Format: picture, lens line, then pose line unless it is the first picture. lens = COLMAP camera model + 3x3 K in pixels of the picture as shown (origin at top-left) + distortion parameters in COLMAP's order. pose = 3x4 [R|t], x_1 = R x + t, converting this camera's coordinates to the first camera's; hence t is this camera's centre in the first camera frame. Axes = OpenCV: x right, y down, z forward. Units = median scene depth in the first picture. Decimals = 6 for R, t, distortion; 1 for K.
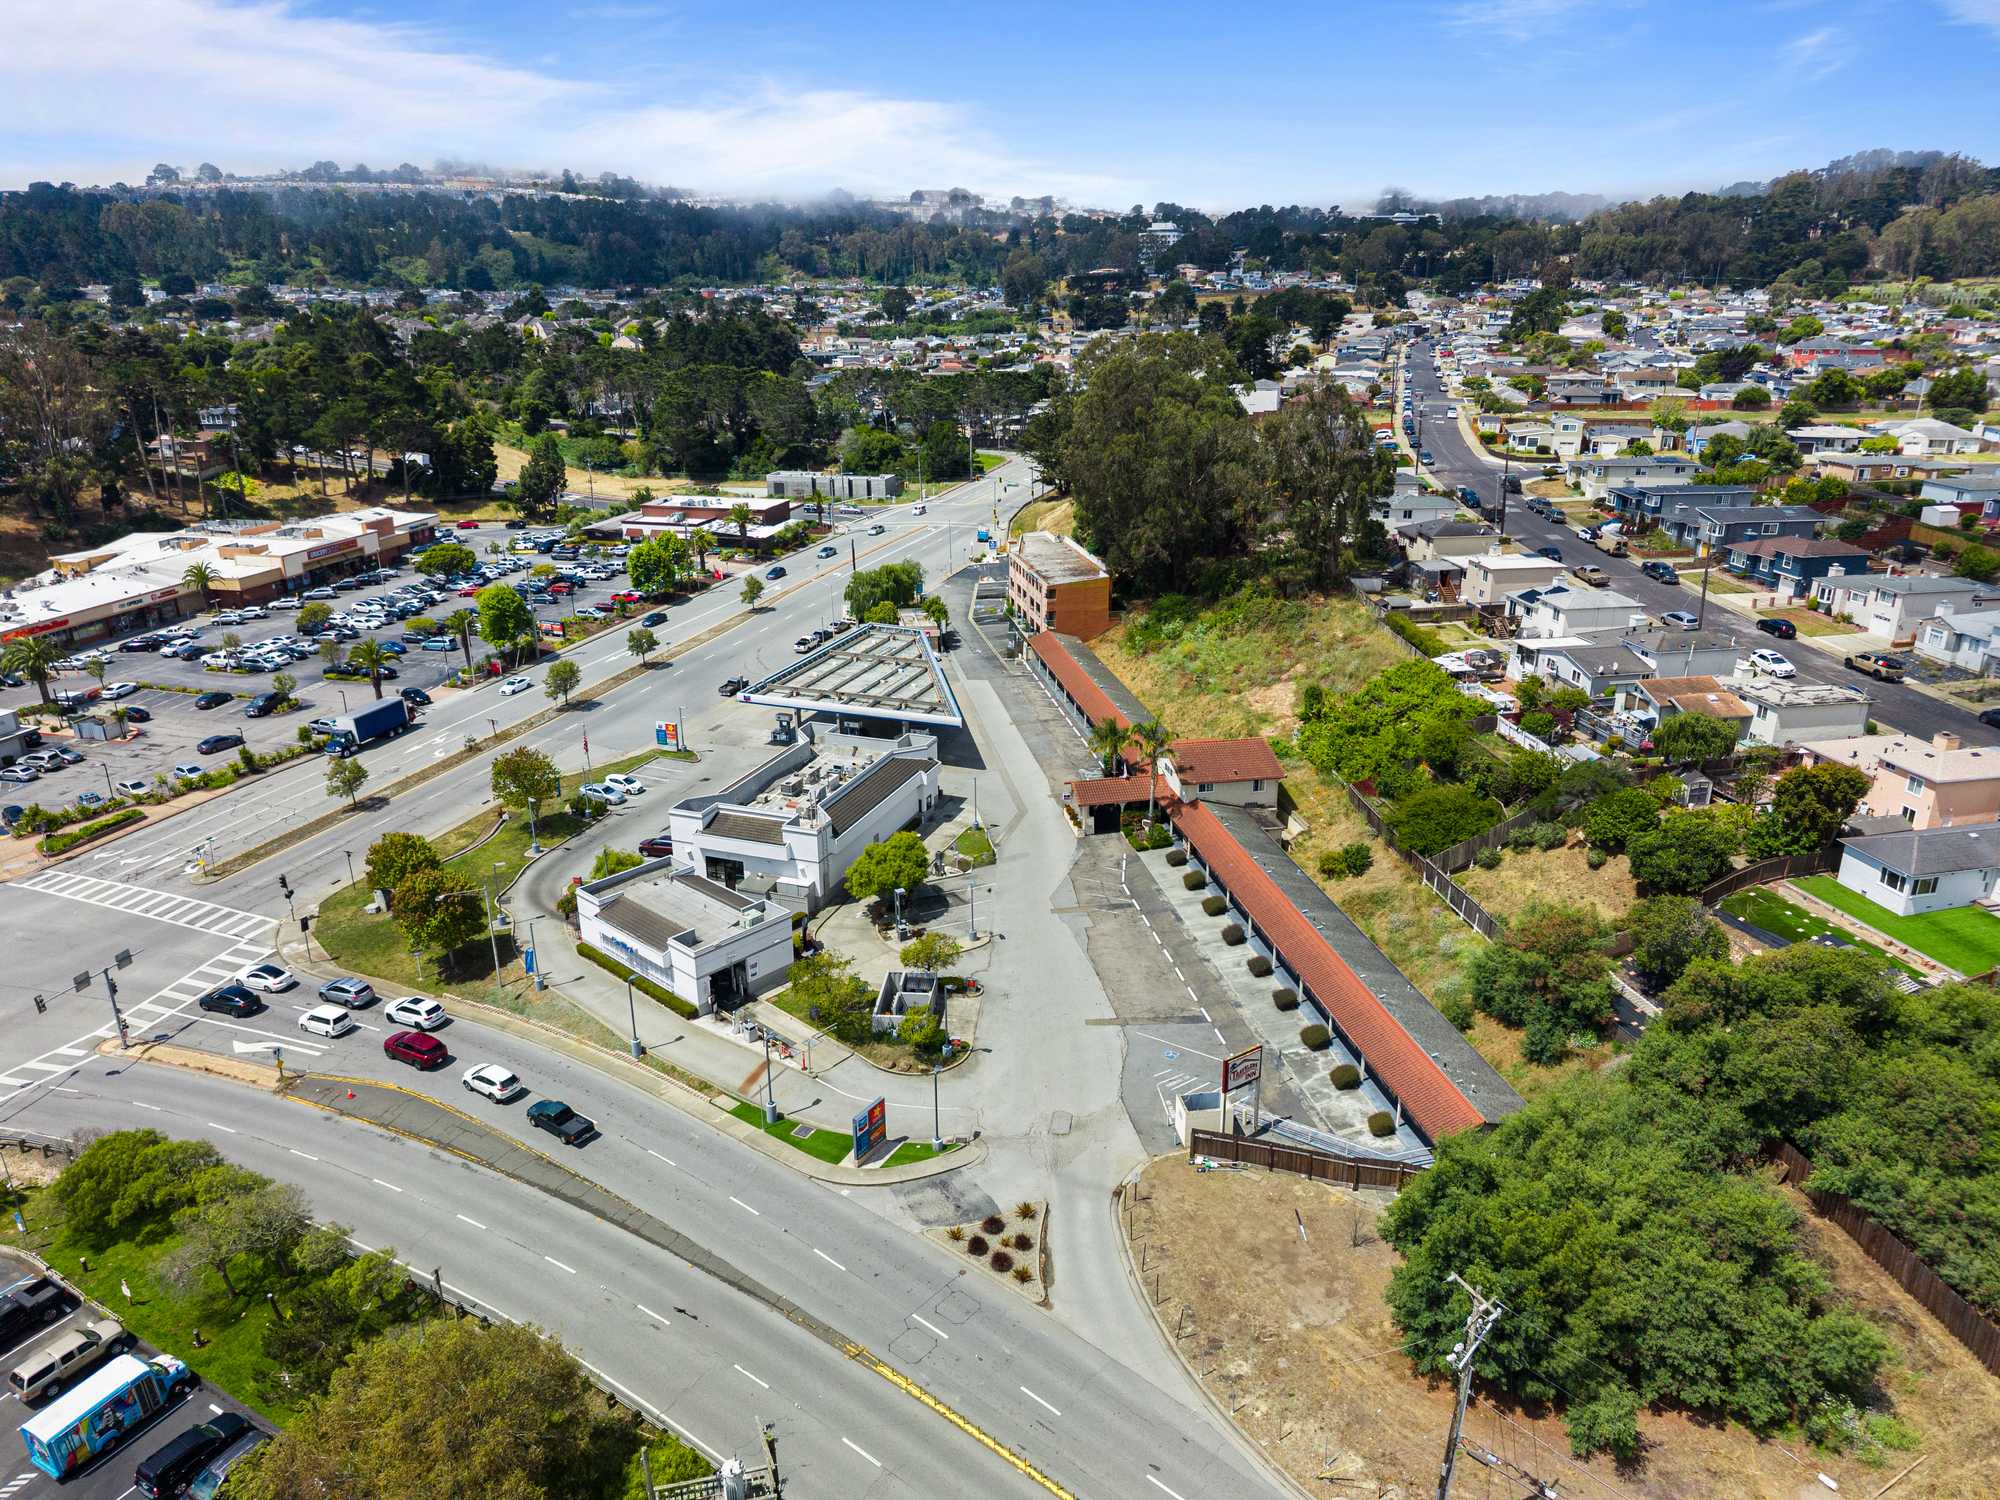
lens RADIAL K [[1332.0, 0, 1001.0], [0, 1332.0, 777.8], [0, 0, 1]] dist [0.051639, -0.069979]
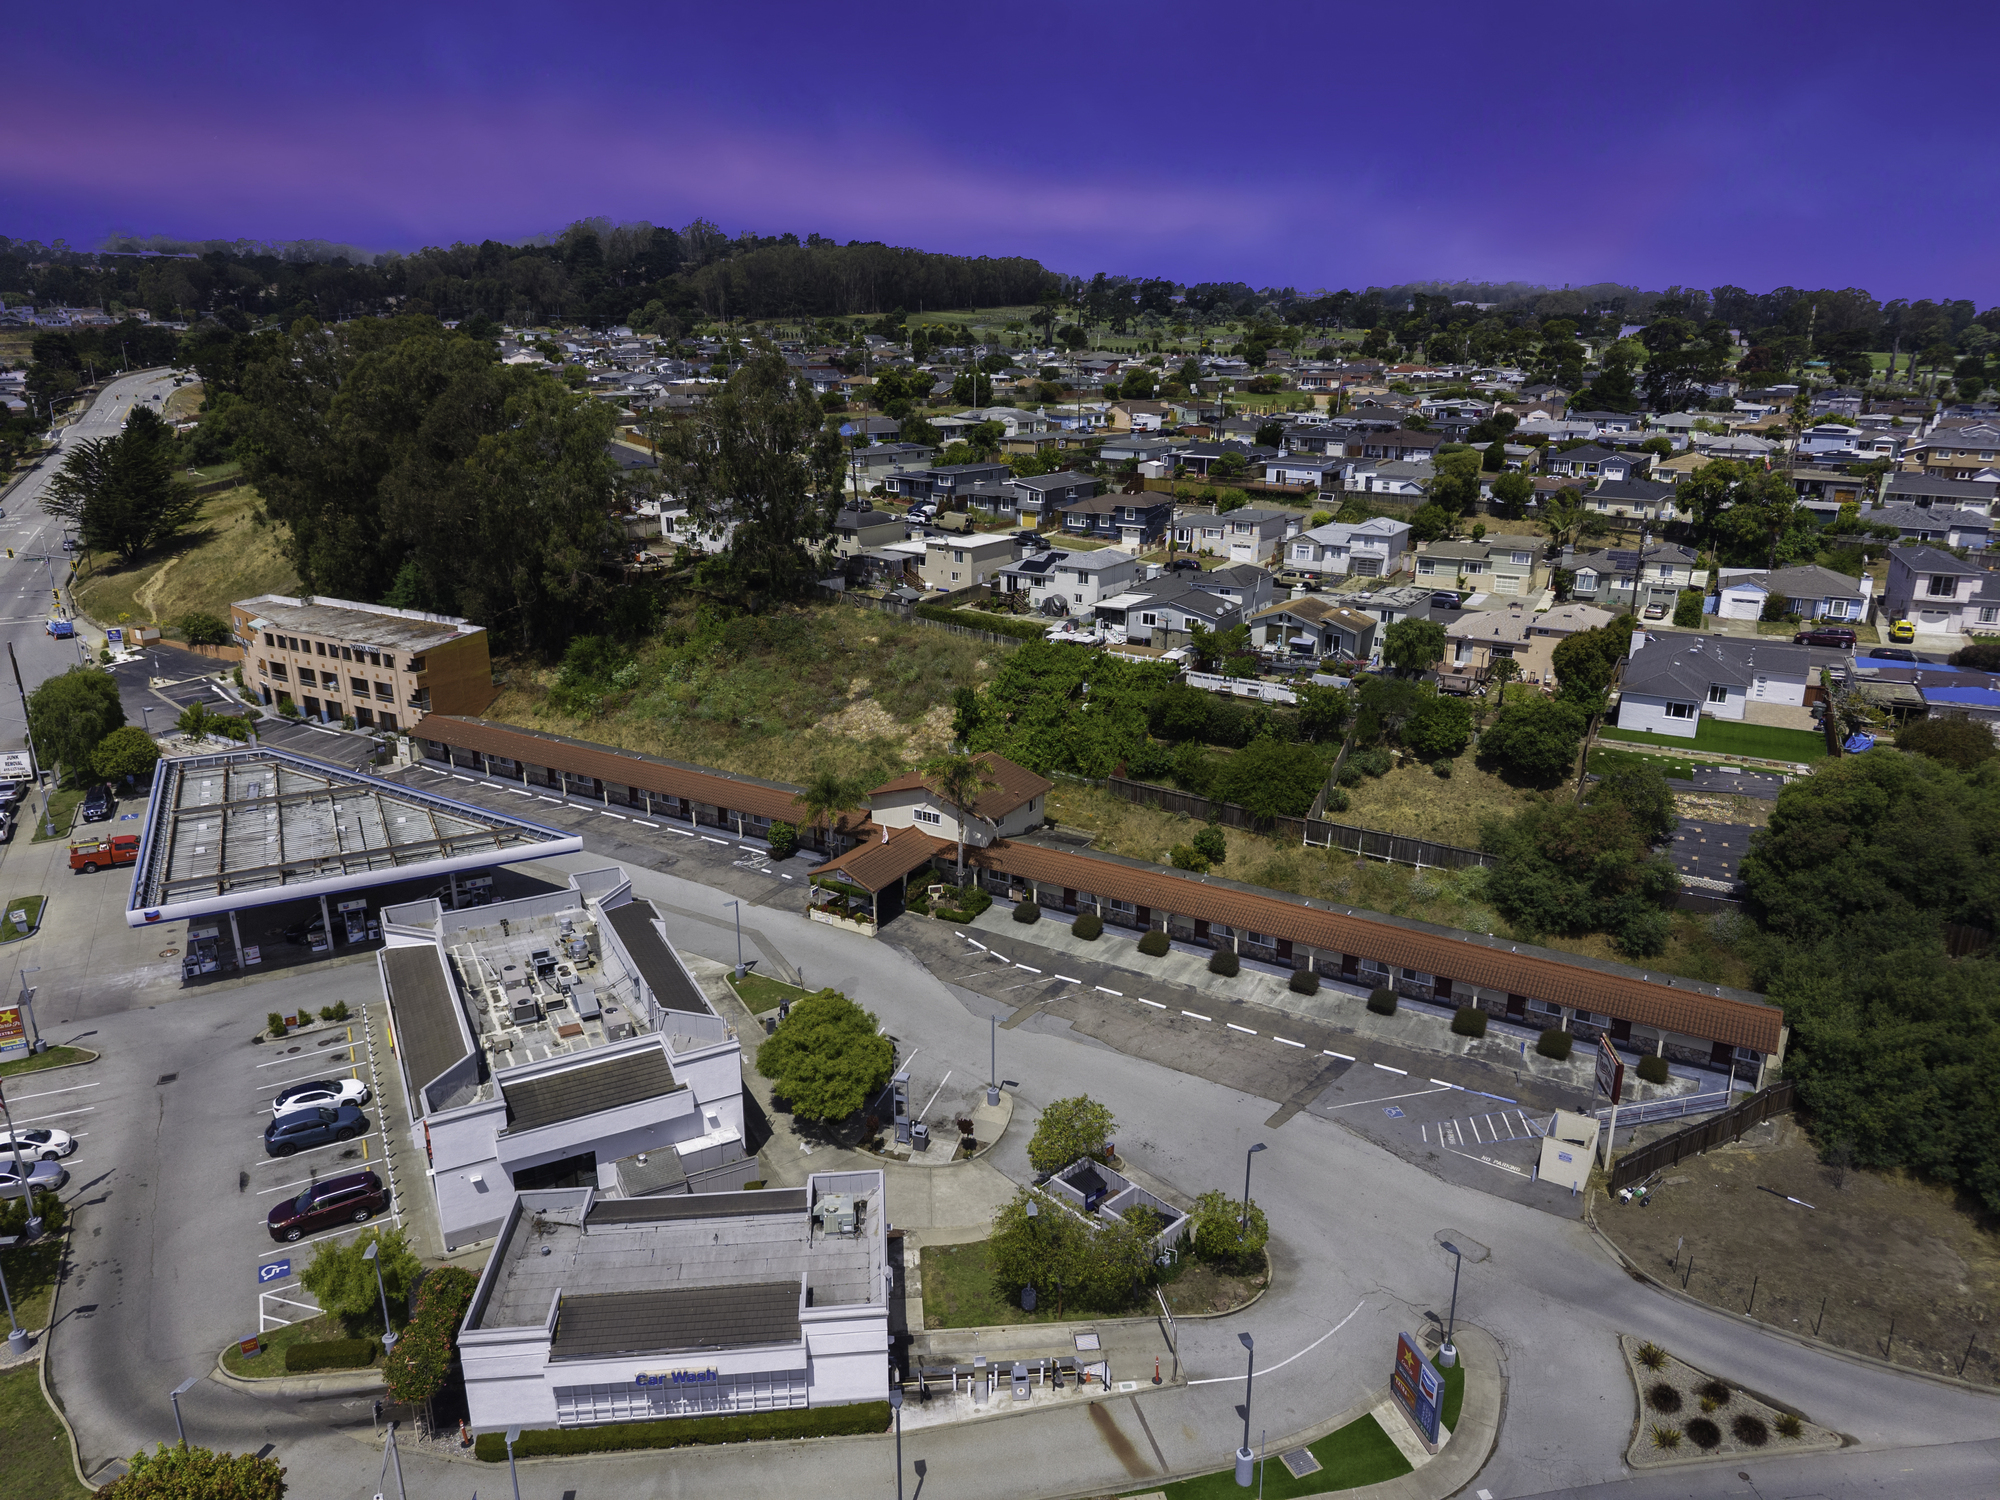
lens RADIAL K [[1332.0, 0, 1001.0], [0, 1332.0, 777.8], [0, 0, 1]] dist [0.051639, -0.069979]
pose [[0.663255, -0.233650, 0.710985, -0.437803], [0.261895, 0.962410, 0.071962, -0.081030], [-0.701073, 0.138474, 0.699515, 0.464917]]
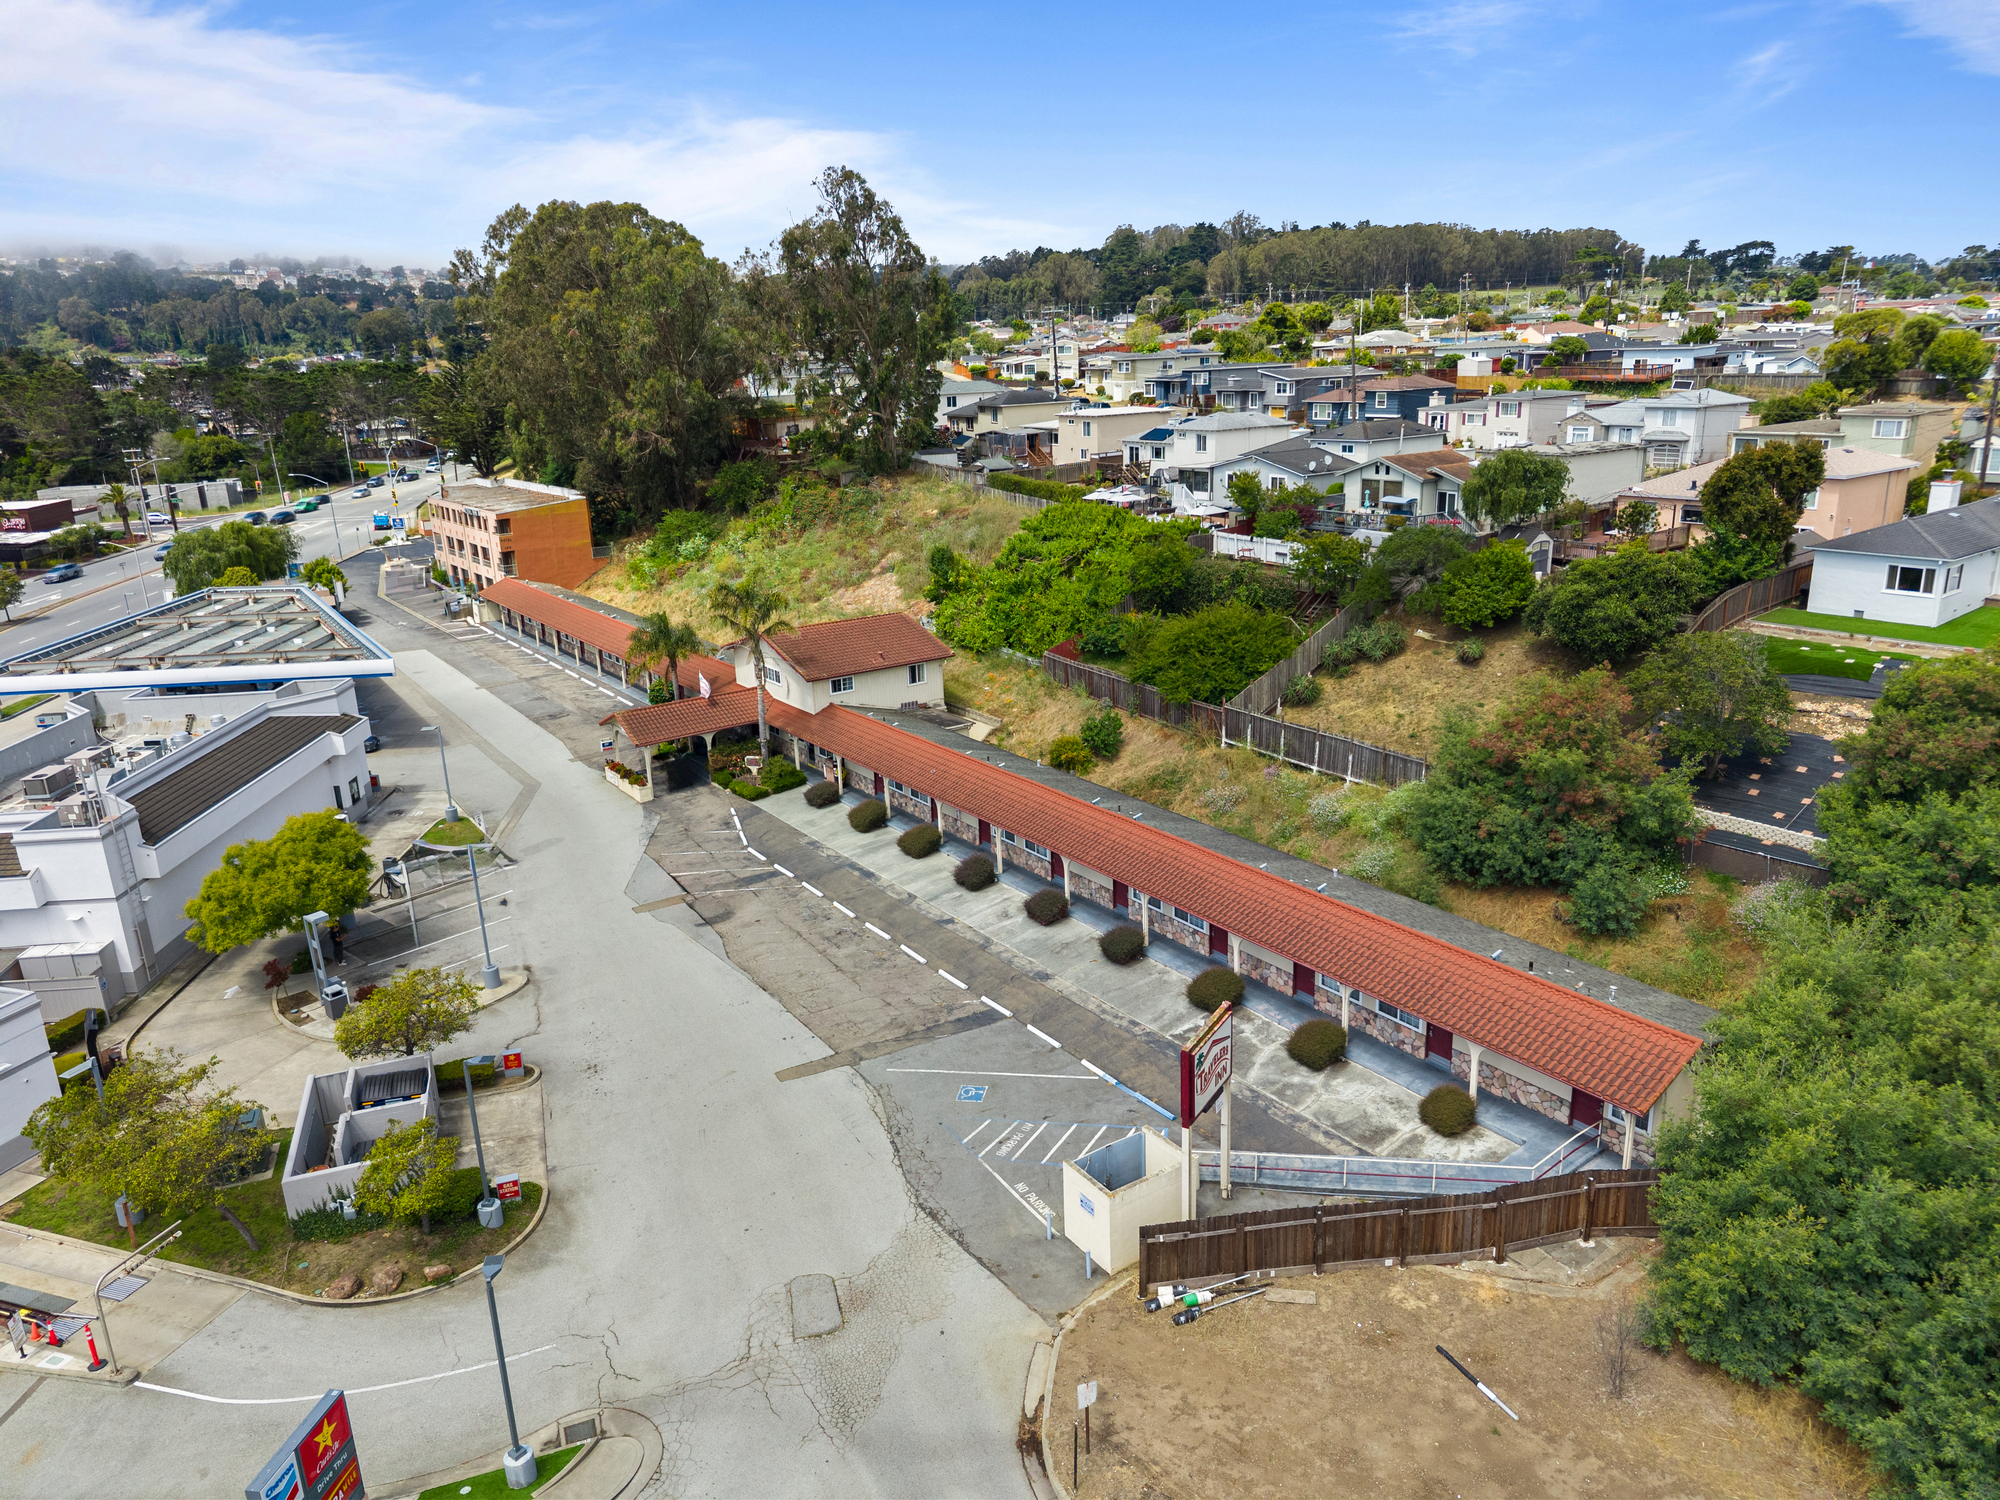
lens RADIAL K [[1332.0, 0, 1001.0], [0, 1332.0, 777.8], [0, 0, 1]] dist [0.051639, -0.069979]
pose [[0.908142, -0.152837, 0.389767, -0.030549], [0.177079, 0.983832, -0.026804, 0.086518], [-0.379369, 0.093361, 0.920523, 0.426110]]
